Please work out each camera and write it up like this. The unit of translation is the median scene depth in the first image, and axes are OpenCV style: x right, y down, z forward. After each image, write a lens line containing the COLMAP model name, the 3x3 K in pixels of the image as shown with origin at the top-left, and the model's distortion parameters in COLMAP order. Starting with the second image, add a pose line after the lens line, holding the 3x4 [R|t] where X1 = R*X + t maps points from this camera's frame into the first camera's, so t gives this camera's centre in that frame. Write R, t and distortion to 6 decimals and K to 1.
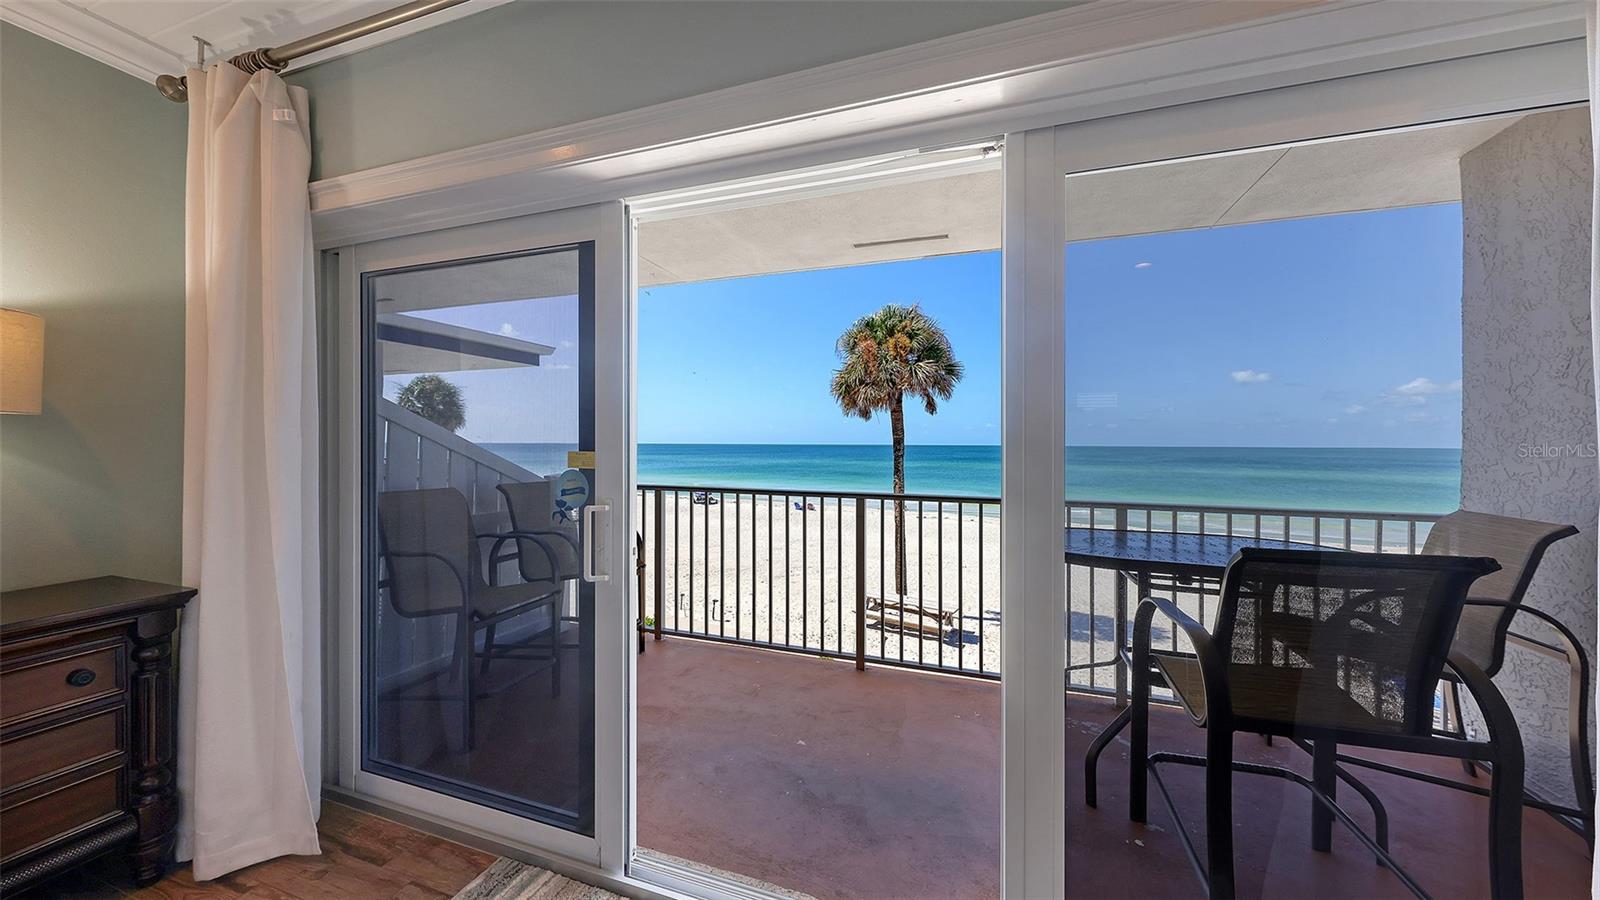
lens RADIAL K [[558.5, 0, 806.4], [0, 558.5, 440.3], [0, 0, 1]] dist [0.003161, -0.001261]
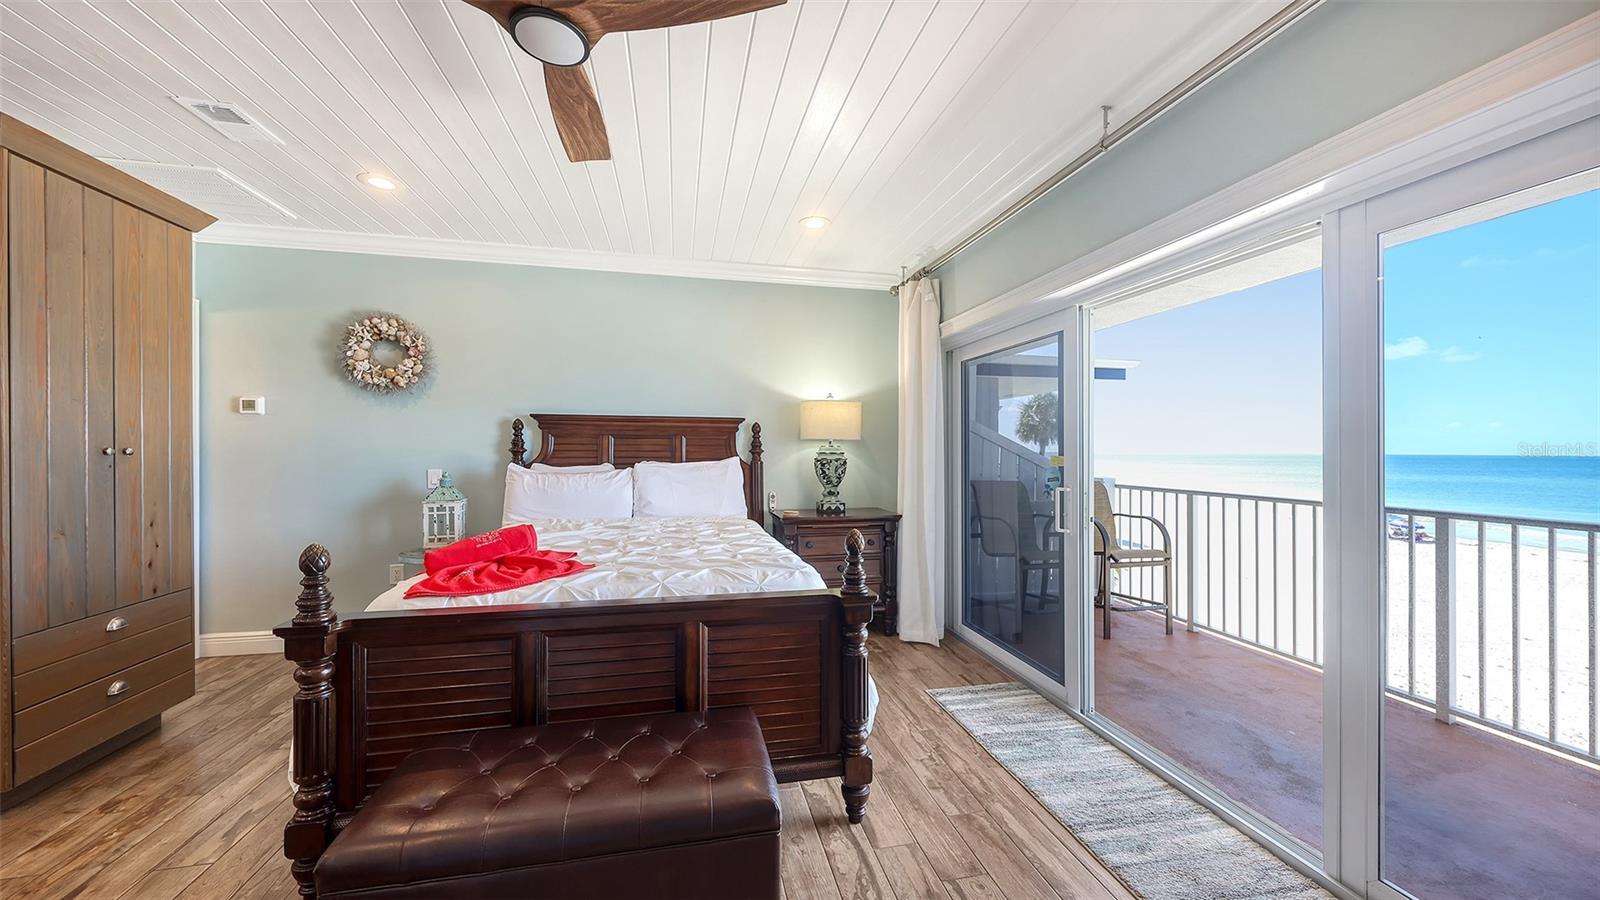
lens RADIAL K [[558.5, 0, 791.8], [0, 558.5, 456.6], [0, 0, 1]] dist [0.003161, -0.001261]
pose [[0.513996, 0.007909, -0.857756, 0.073320], [0.003300, 0.999932, 0.011197, 0.000040], [0.857786, -0.008586, 0.513935, -0.064425]]
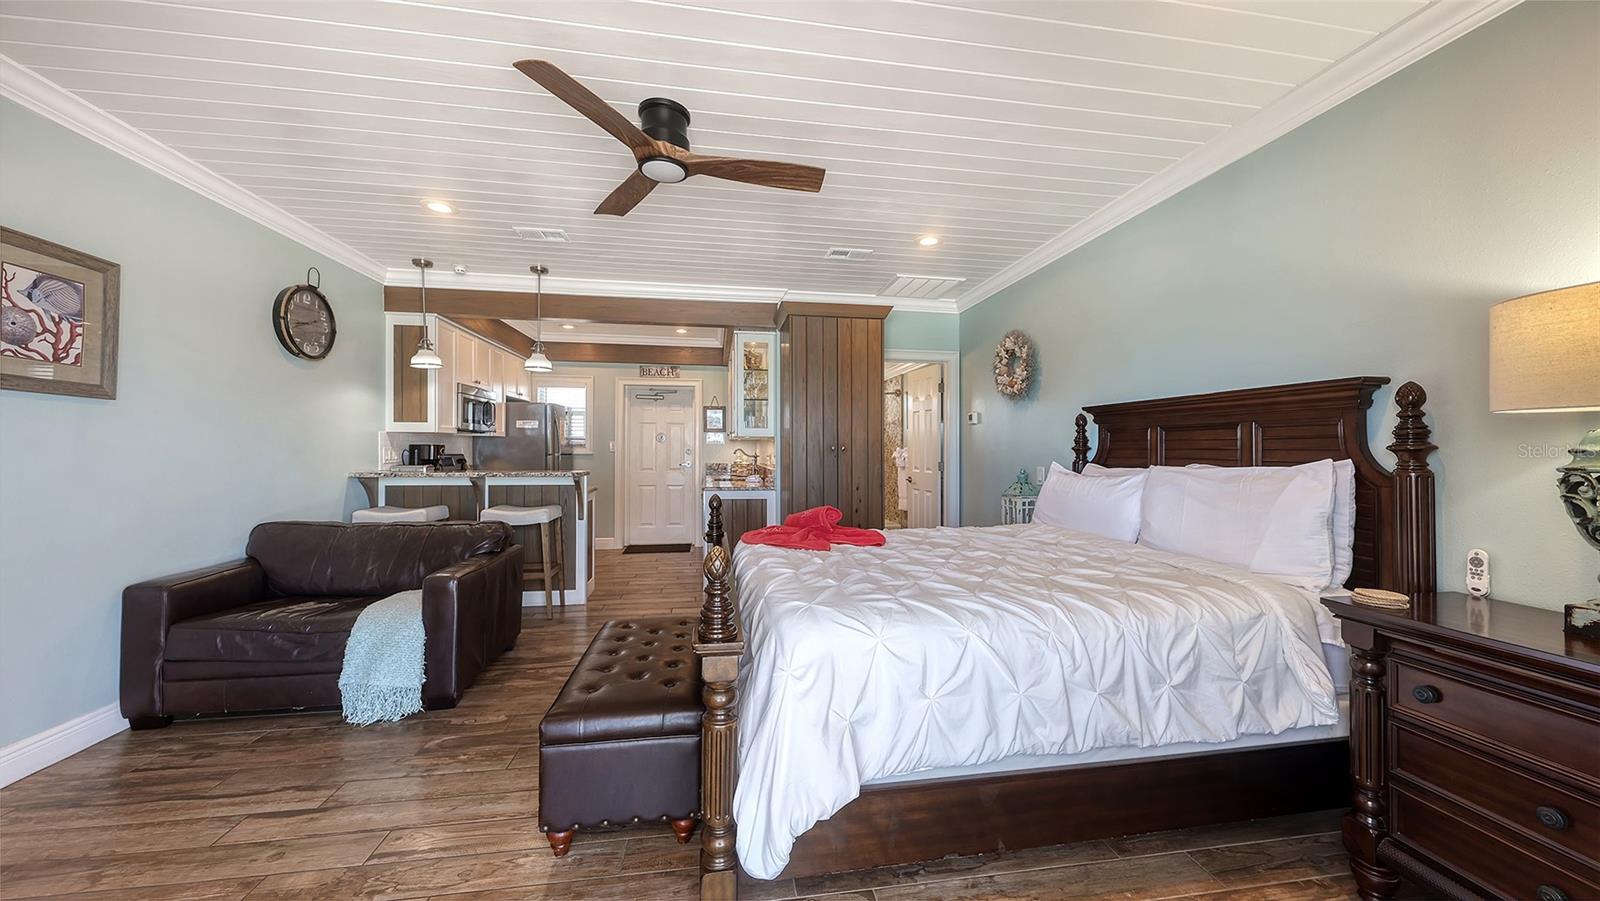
lens RADIAL K [[558.5, 0, 805.0], [0, 558.5, 437.2], [0, 0, 1]] dist [0.003161, -0.001261]
pose [[-0.882666, -0.023688, -0.469404, -0.000760], [-0.010770, 0.999486, -0.030186, 0.003067], [0.469878, -0.021589, -0.882467, 0.111642]]
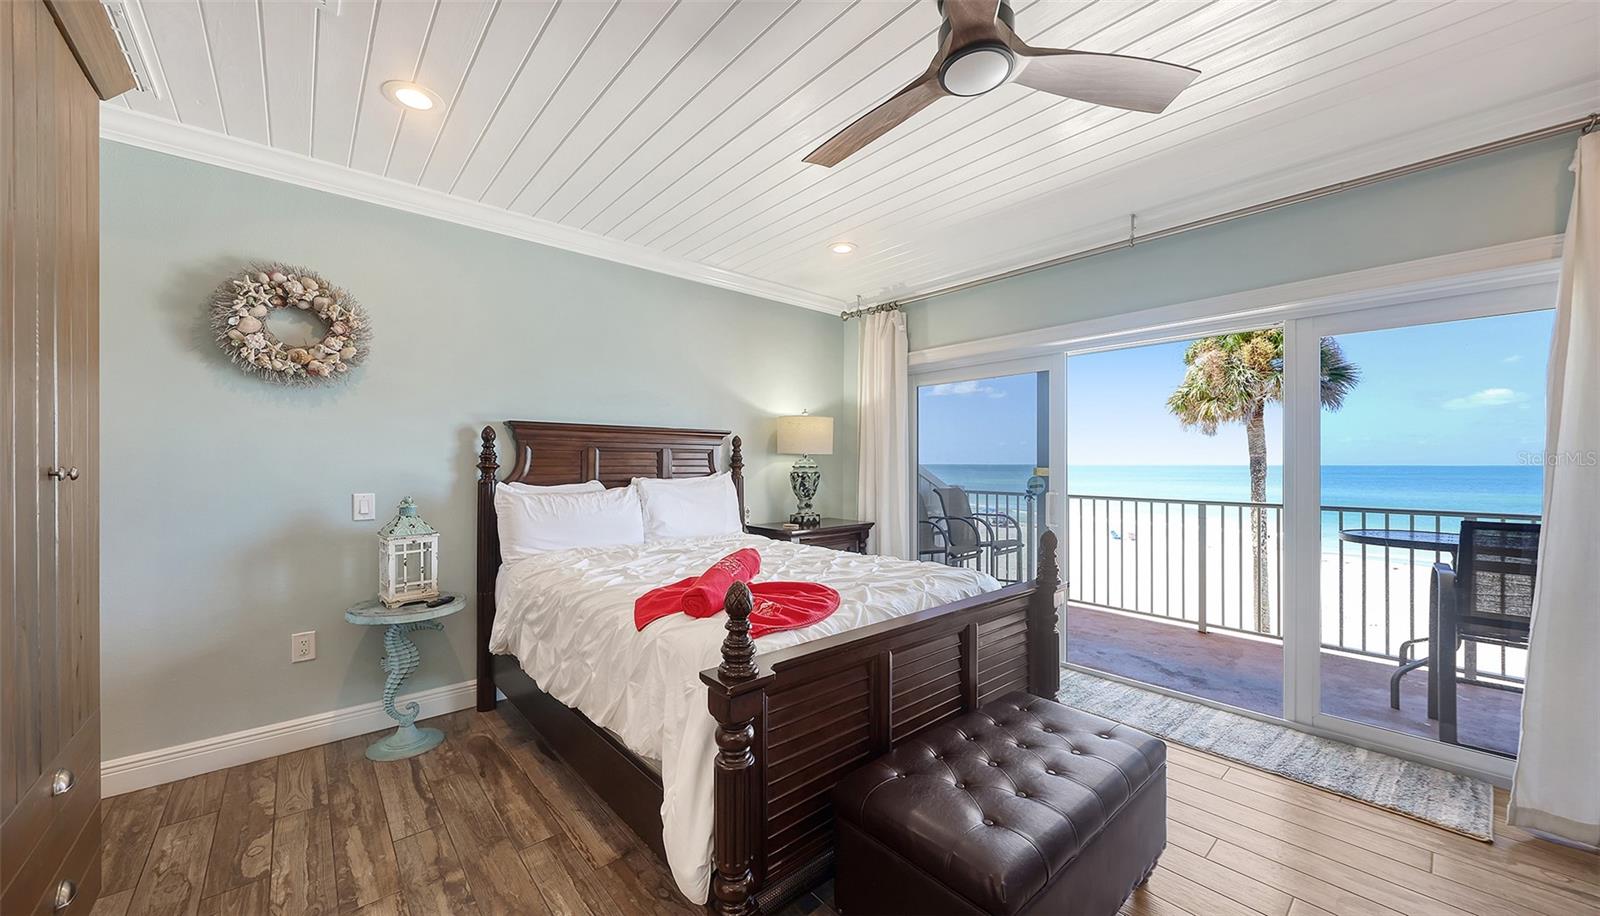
lens RADIAL K [[570.1, 0, 781.5], [0, 570.1, 467.9], [0, 0, 1]] dist [-0.001790, -0.000828]
pose [[0.857744, -0.003120, -0.514067, -0.015401], [0.008492, 0.999931, 0.008101, -0.000635], [0.514006, -0.011314, 0.857712, -0.162941]]
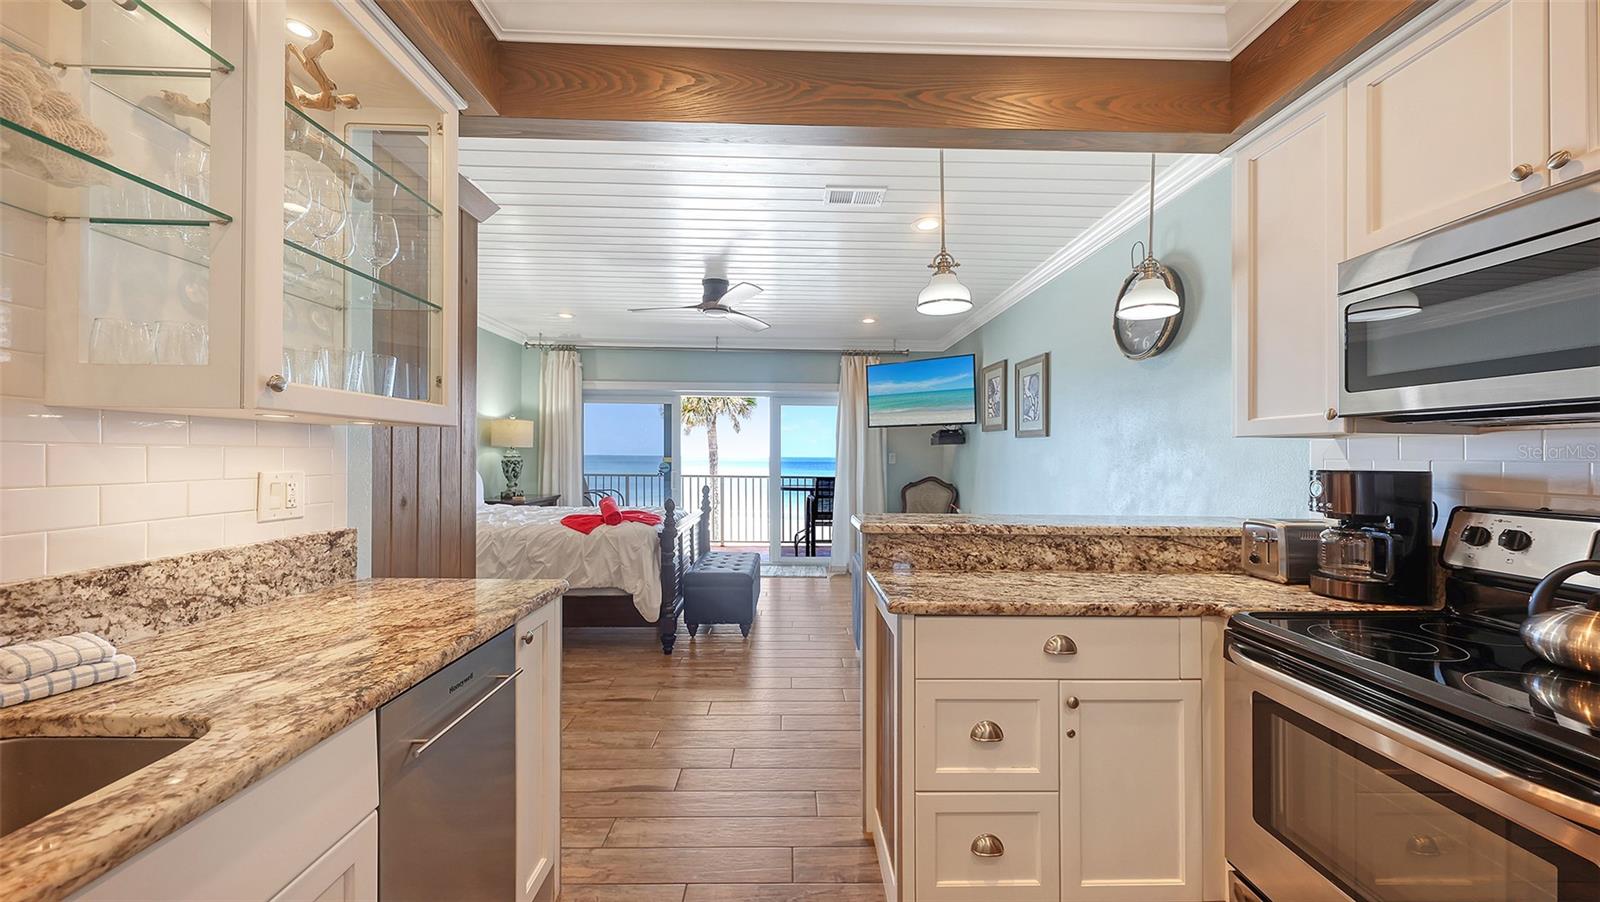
lens RADIAL K [[558.5, 0, 804.5], [0, 558.5, 457.9], [0, 0, 1]] dist [0.003161, -0.001261]
pose [[0.937419, 0.001420, 0.348199, -0.100636], [-0.005506, 0.999927, 0.010744, -0.002906], [-0.348159, -0.011989, 0.937359, -0.346045]]
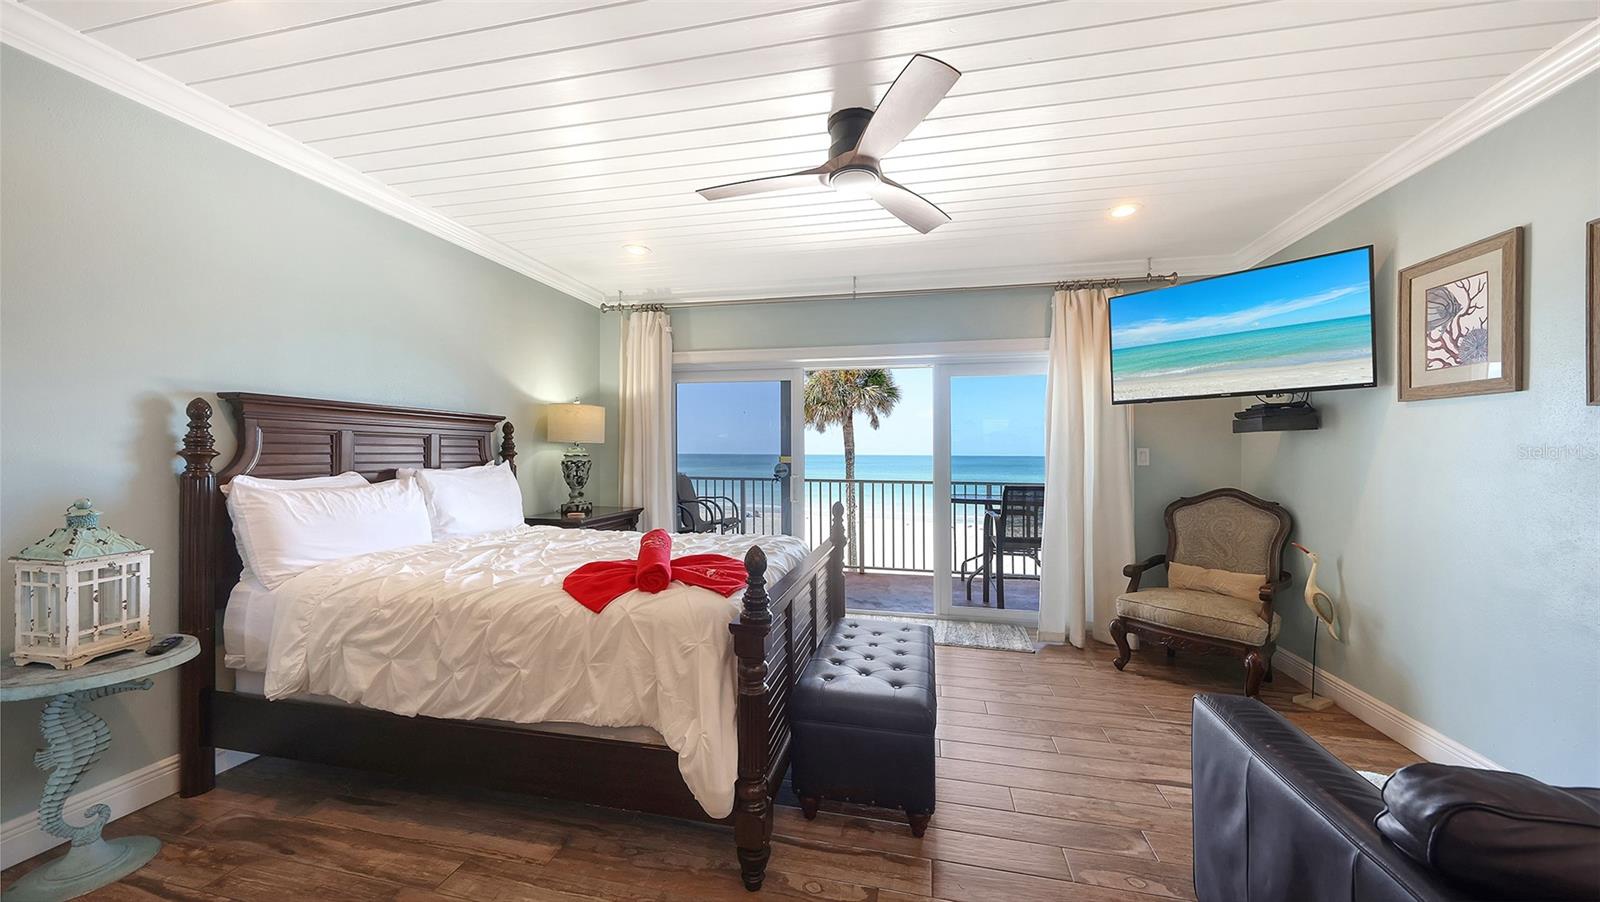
lens RADIAL K [[558.5, 0, 800.9], [0, 558.5, 455.4], [0, 0, 1]] dist [0.003161, -0.001261]
pose [[0.994327, -0.001400, 0.106360, -0.072386], [0.000399, 0.999955, 0.009433, -0.001327], [-0.106368, -0.009337, 0.994283, -0.202531]]
